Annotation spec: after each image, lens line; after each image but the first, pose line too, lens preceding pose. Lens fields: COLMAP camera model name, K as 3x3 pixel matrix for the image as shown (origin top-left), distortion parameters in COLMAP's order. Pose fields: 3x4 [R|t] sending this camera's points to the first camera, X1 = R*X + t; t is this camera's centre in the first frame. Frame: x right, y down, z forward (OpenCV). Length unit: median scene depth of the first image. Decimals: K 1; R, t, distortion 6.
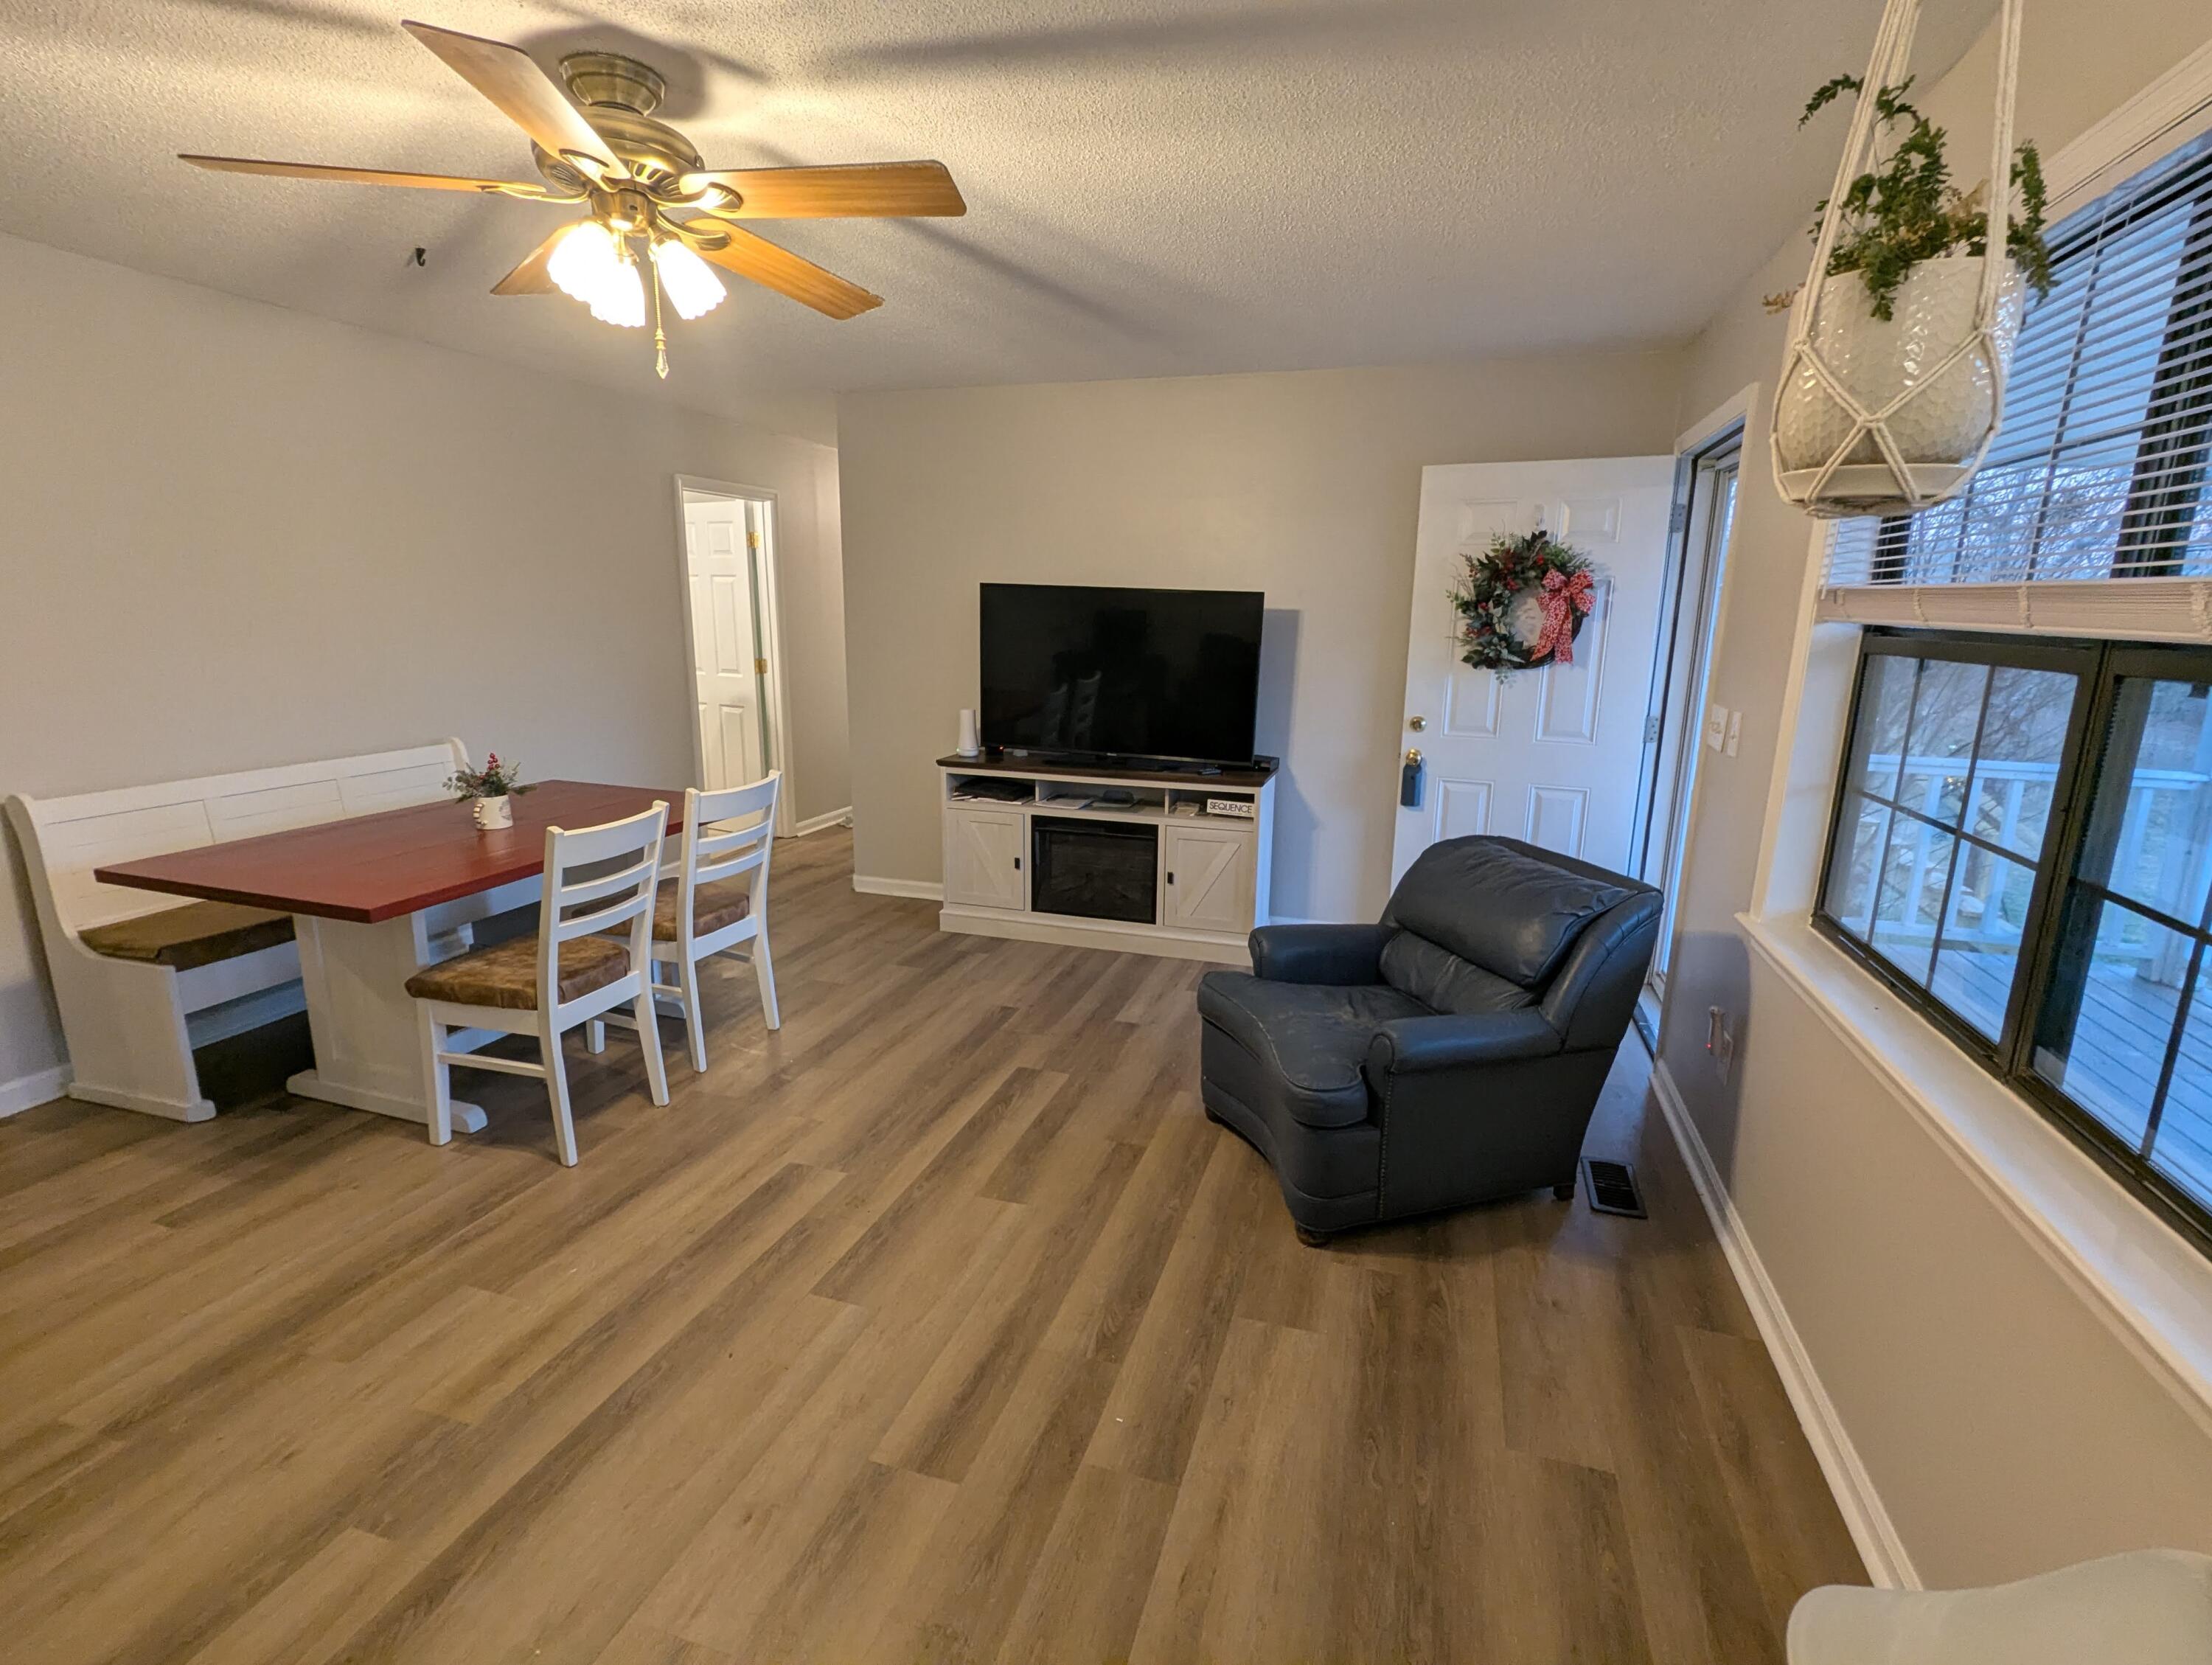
lens RADIAL K [[1046.4, 0, 1111.7], [0, 1046.4, 844.4], [0, 0, 1]] dist [0.001183, -0.000446]
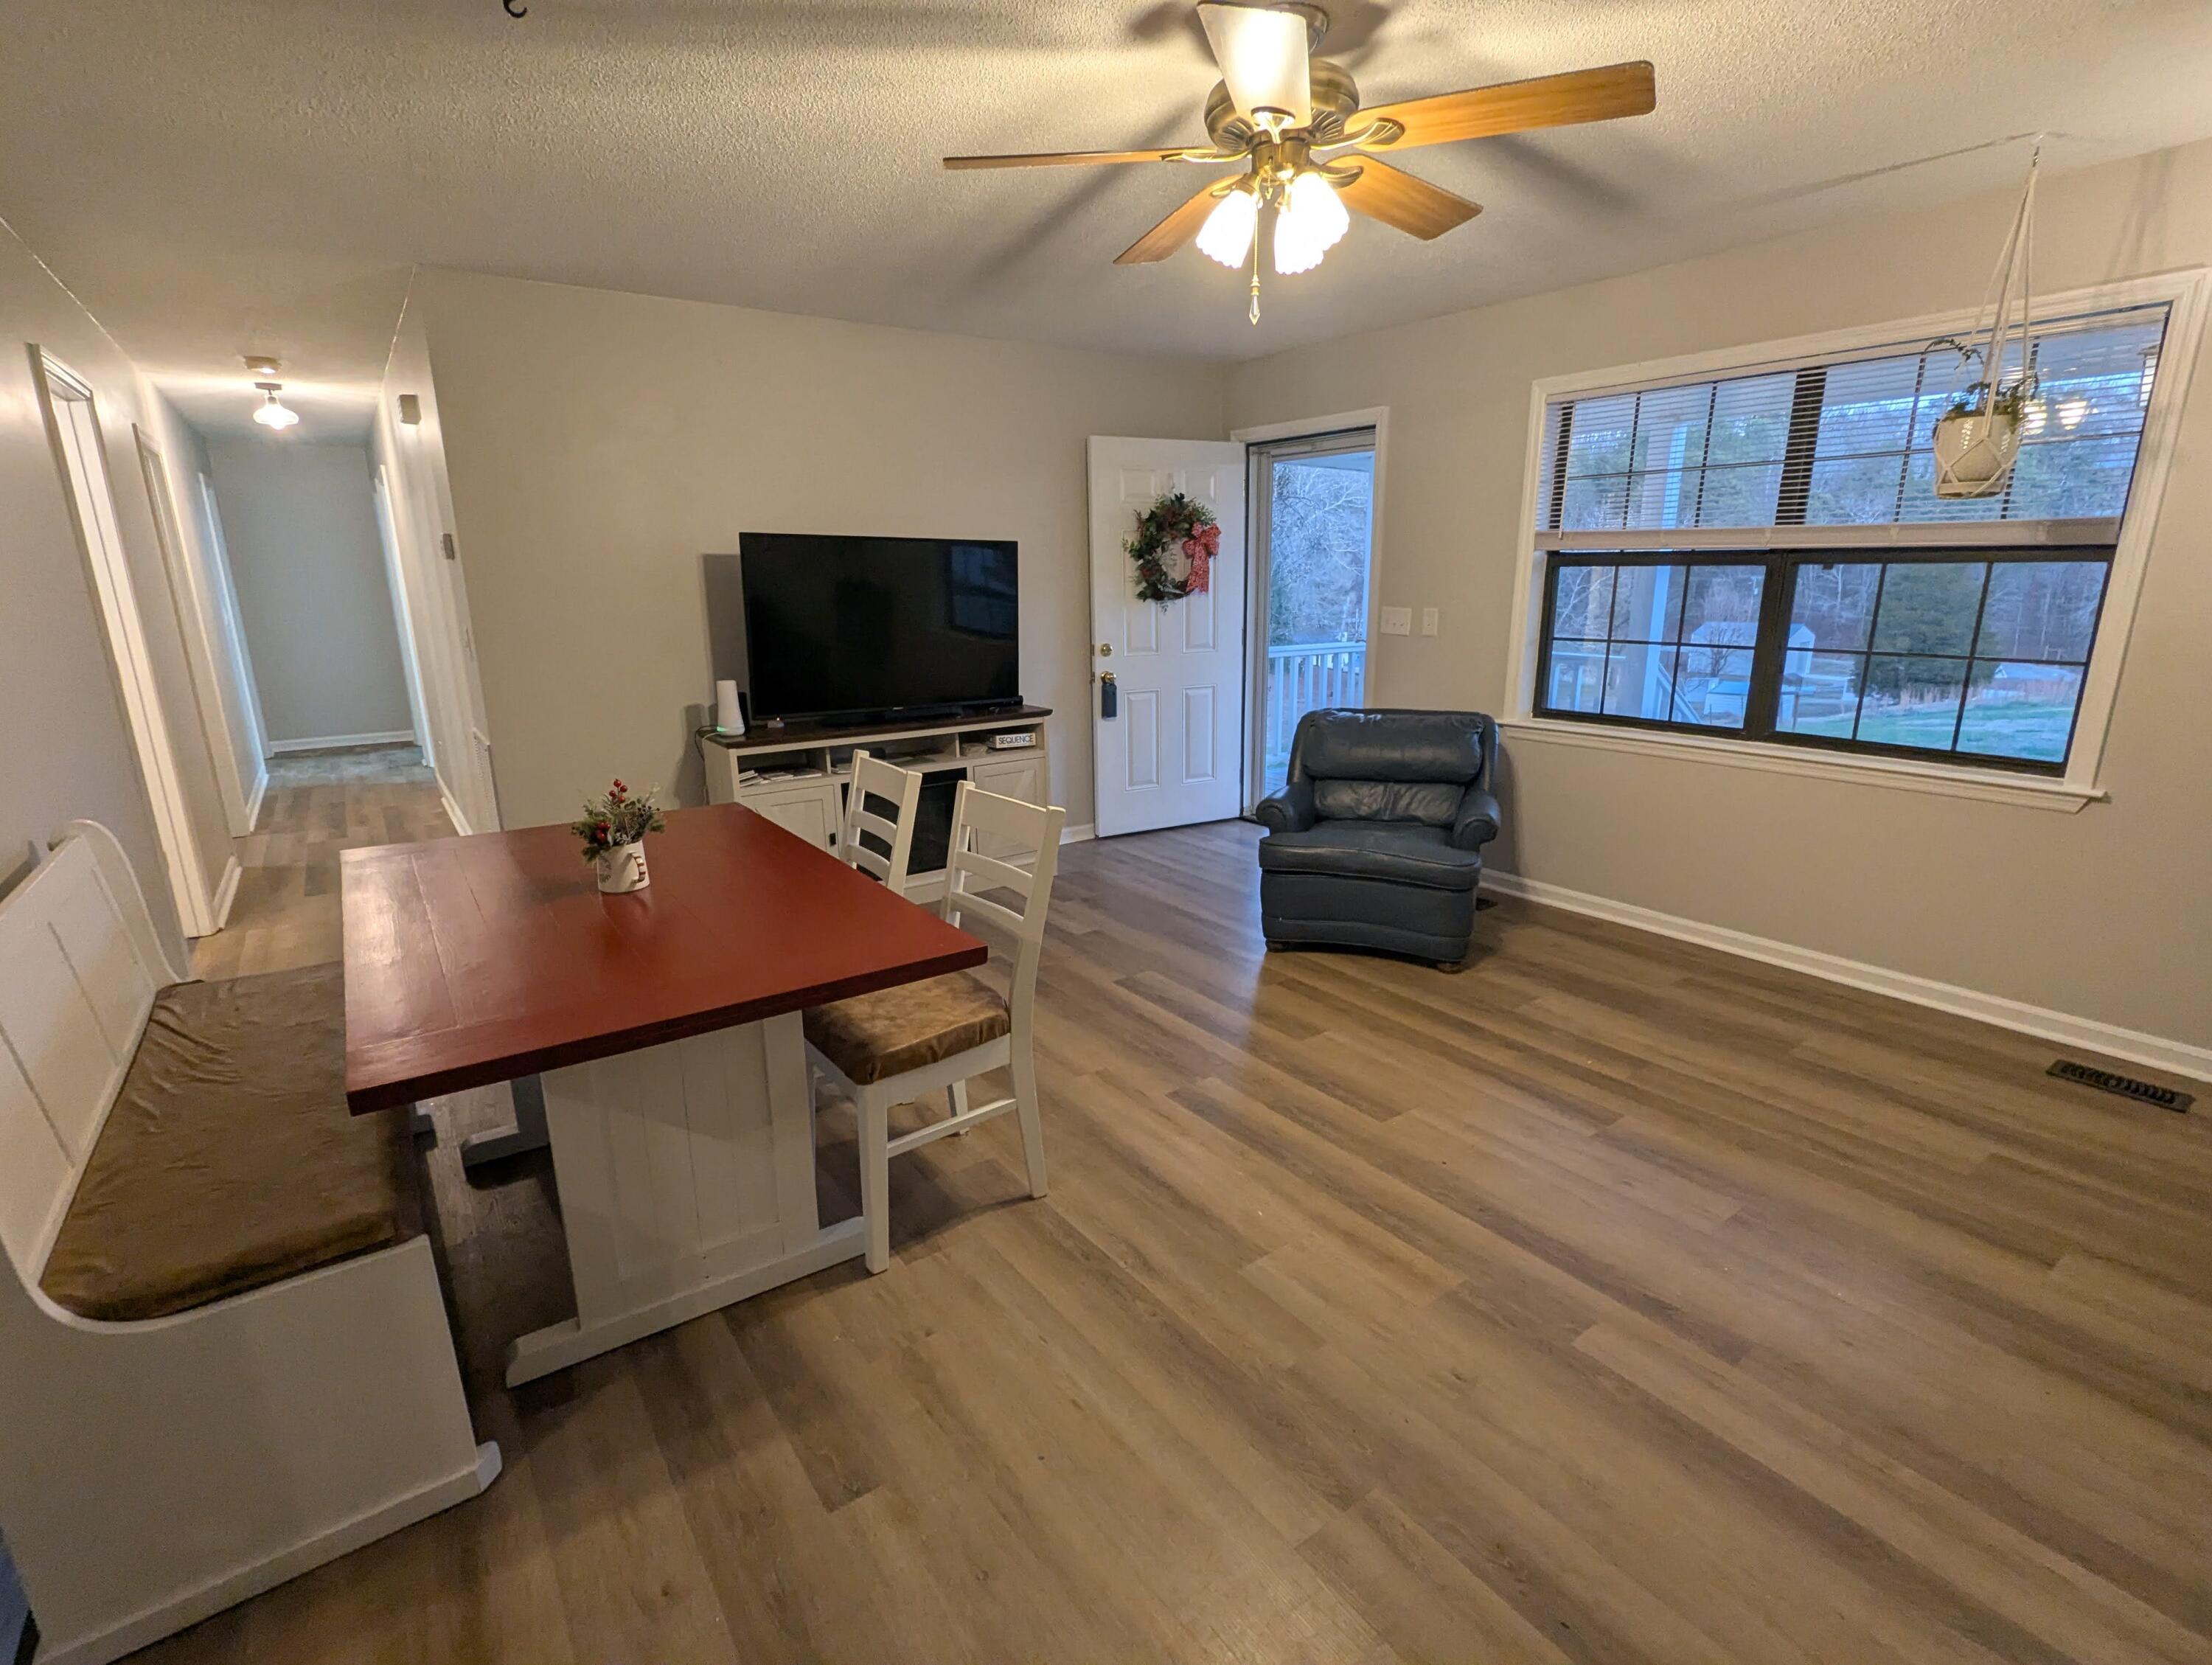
lens RADIAL K [[1049.4, 0, 1112.8], [0, 1049.4, 841.8], [0, 0, 1]] dist [0.003789, -0.004480]
pose [[0.596873, -0.224240, 0.770363, -1.166617], [0.199233, 0.971501, 0.128424, -0.087991], [-0.777206, 0.076829, 0.624539, 0.406552]]
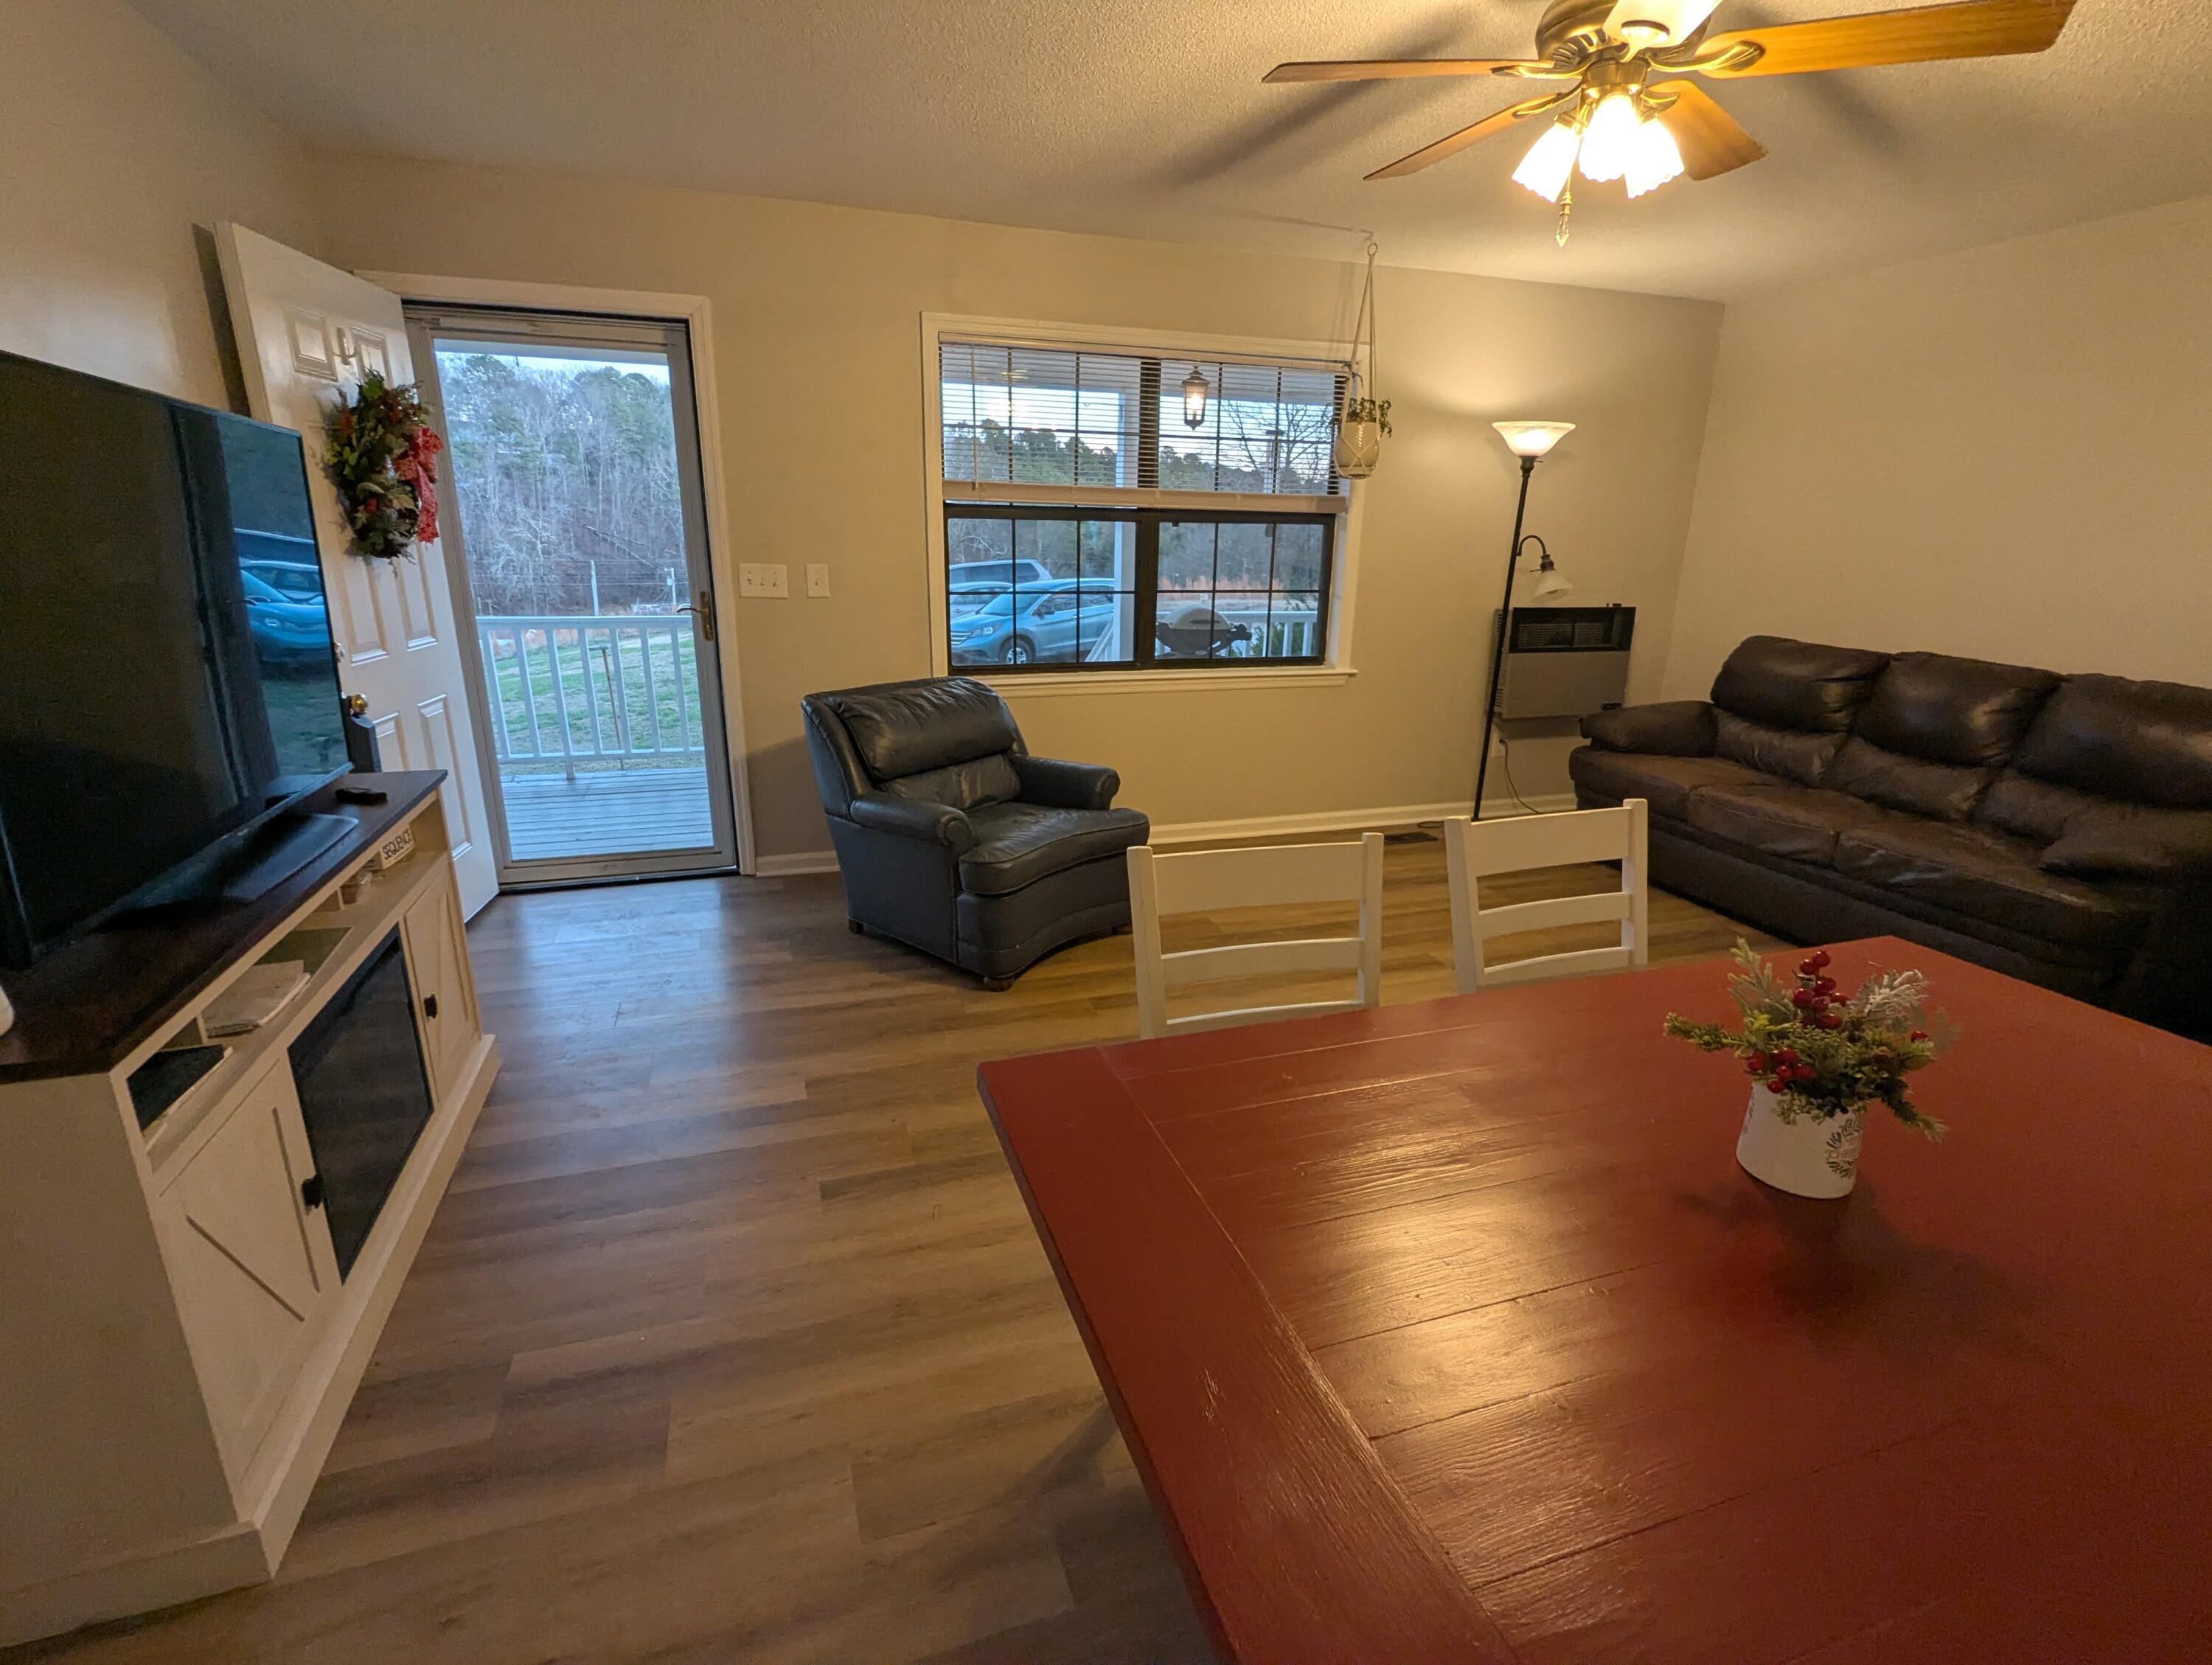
lens RADIAL K [[1046.4, 0, 1111.7], [0, 1046.4, 844.4], [0, 0, 1]] dist [0.001183, -0.000446]
pose [[-0.585028, -0.261227, 0.767791, -0.872354], [0.156091, 0.892739, 0.422674, -0.349525], [-0.795851, 0.367121, -0.481502, 1.620315]]
